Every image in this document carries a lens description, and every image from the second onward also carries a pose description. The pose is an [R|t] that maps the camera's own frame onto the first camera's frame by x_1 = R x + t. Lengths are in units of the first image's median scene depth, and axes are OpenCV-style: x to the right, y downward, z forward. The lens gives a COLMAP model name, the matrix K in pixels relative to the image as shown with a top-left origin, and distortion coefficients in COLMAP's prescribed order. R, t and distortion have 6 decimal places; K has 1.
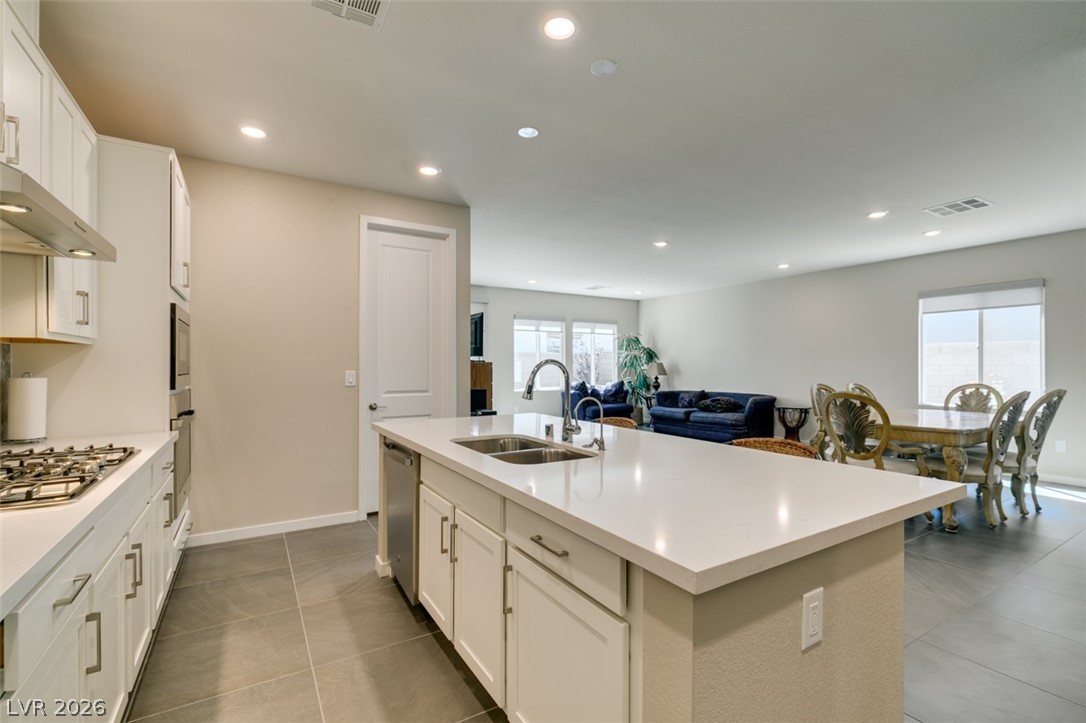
lens RADIAL K [[482.7, 0, 541.7], [0, 482.7, 364.5], [0, 0, 1]] dist [0.002572, -0.000593]
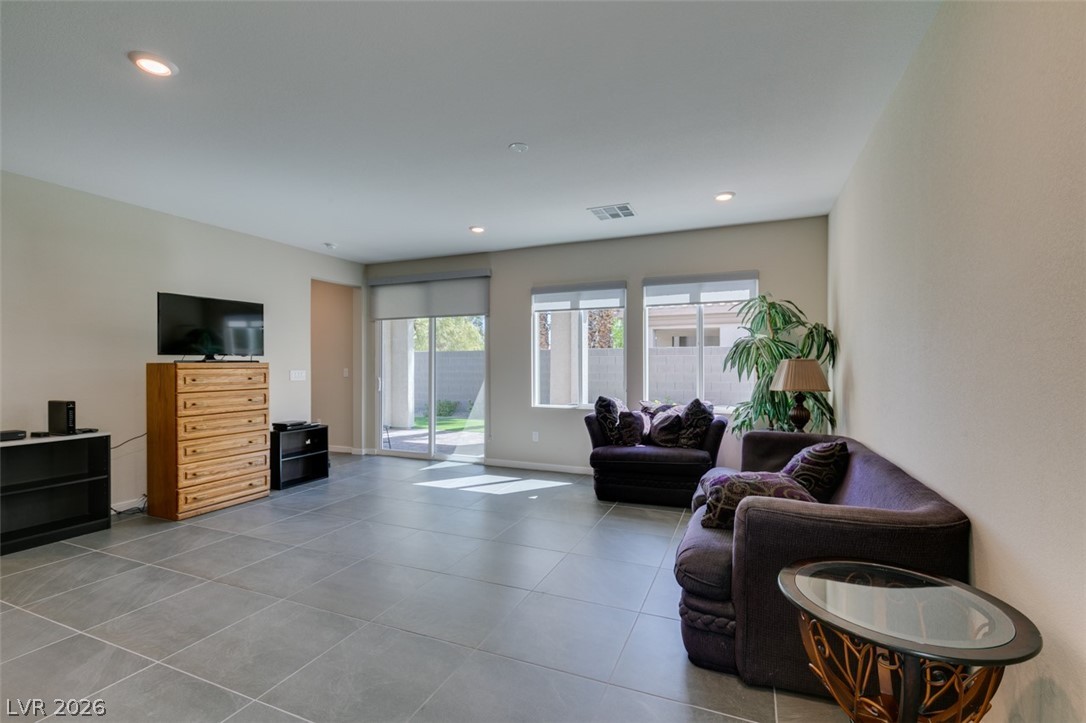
lens RADIAL K [[483.0, 0, 544.9], [0, 483.0, 365.5], [0, 0, 1]] dist [-0.001407, -0.000598]
pose [[0.585923, -0.002831, -0.810362, 0.809649], [0.004371, 0.999990, -0.000333, 0.001310], [0.810355, -0.003347, 0.585929, 1.092308]]
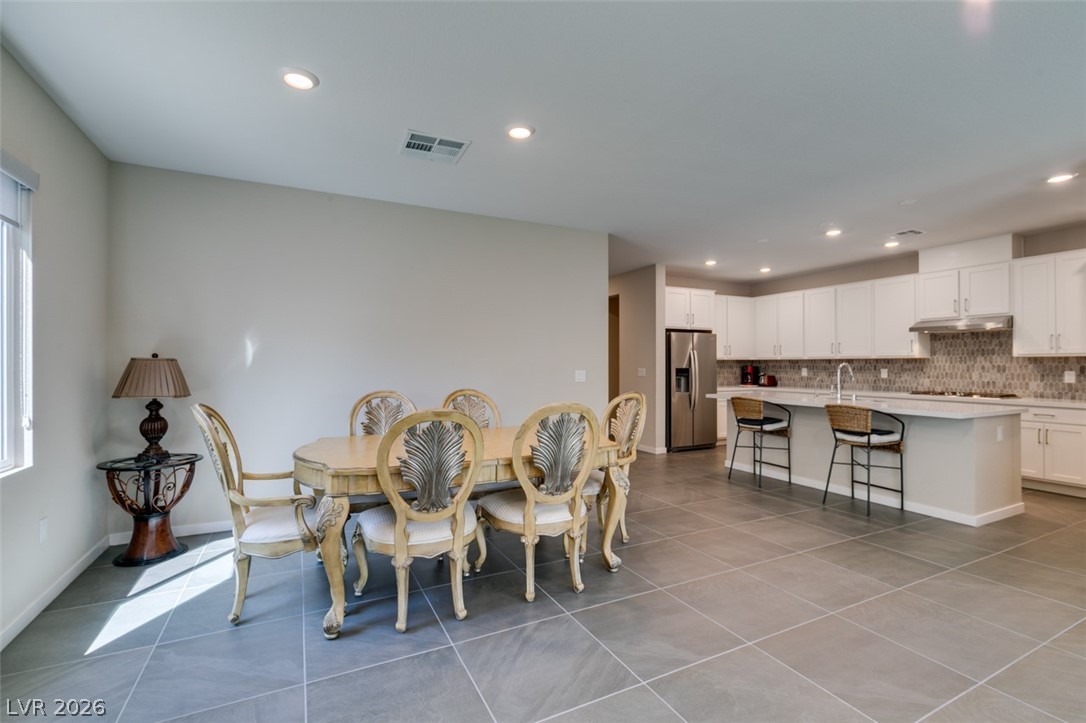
lens RADIAL K [[485.0, 0, 540.8], [0, 485.0, 360.8], [0, 0, 1]] dist [-0.003953, -0.000624]
pose [[-0.996598, -0.002490, 0.082377, 0.517967], [-0.003182, 0.999961, -0.008273, 0.000907], [-0.082353, -0.008507, -0.996567, 1.393857]]
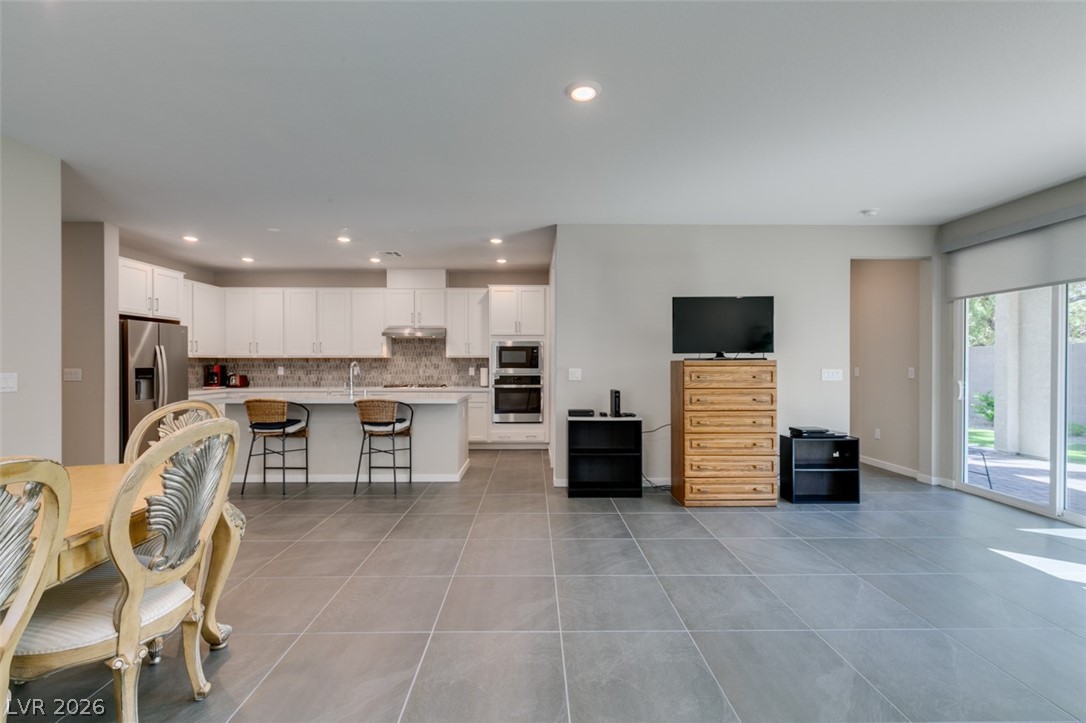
lens RADIAL K [[484.7, 0, 540.8], [0, 484.7, 363.0], [0, 0, 1]] dist [0.003000, -0.001038]
pose [[-0.506021, -0.002894, -0.862517, 0.694394], [-0.000489, 0.999995, -0.003068, 0.001294], [0.862521, -0.001131, -0.506020, 1.268036]]
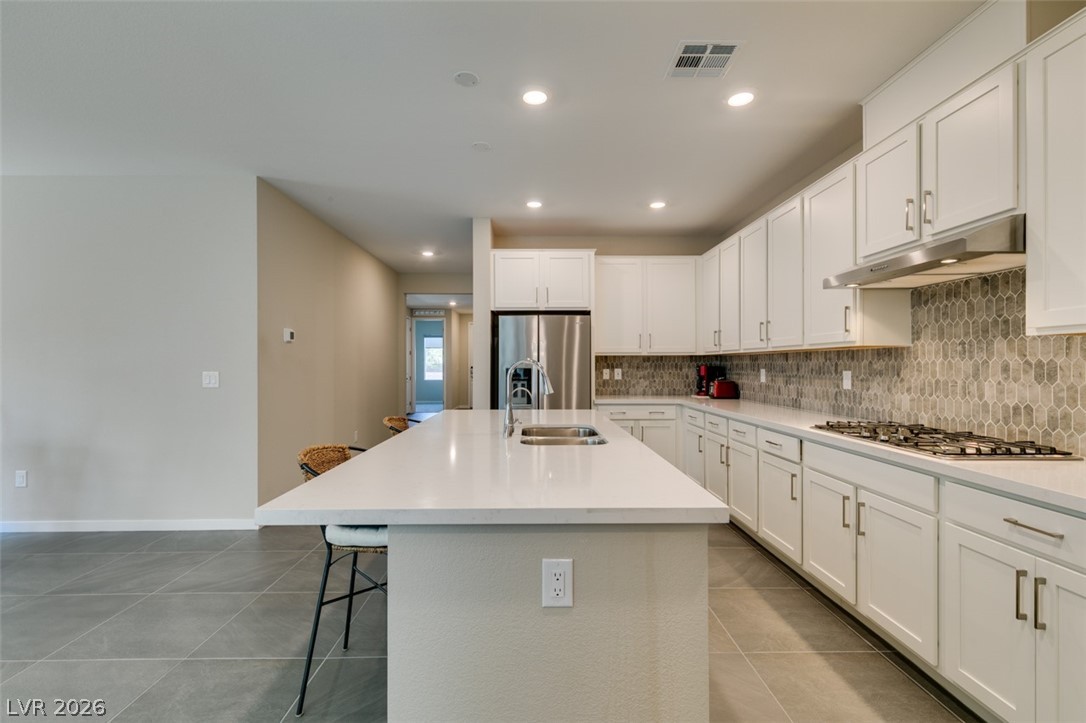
lens RADIAL K [[484.7, 0, 540.8], [0, 484.7, 363.0], [0, 0, 1]] dist [0.003000, -0.001038]
pose [[-0.862334, 0.000610, 0.506339, -0.235345], [-0.000550, 0.999998, -0.002141, 0.000606], [-0.506339, -0.002125, -0.862332, 0.795676]]
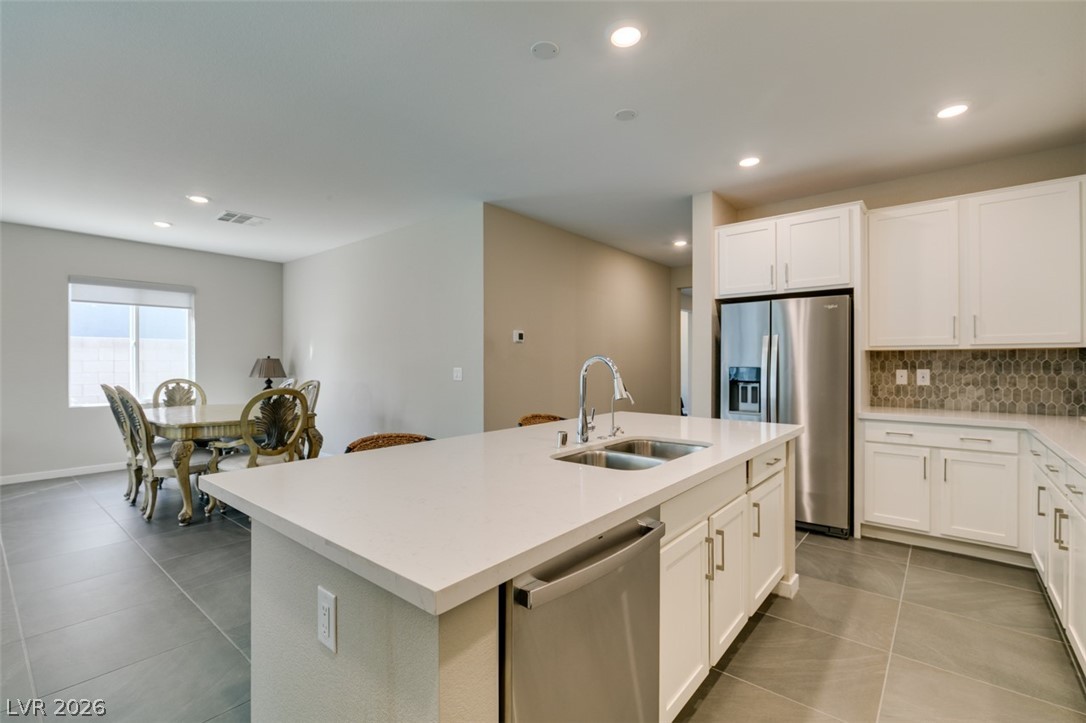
lens RADIAL K [[484.7, 0, 540.8], [0, 484.7, 363.0], [0, 0, 1]] dist [0.003000, -0.001038]
pose [[-0.321074, -0.004282, 0.947045, -0.339507], [-0.002348, 0.999990, 0.003725, -0.000086], [-0.947051, -0.001028, -0.321081, 0.574432]]
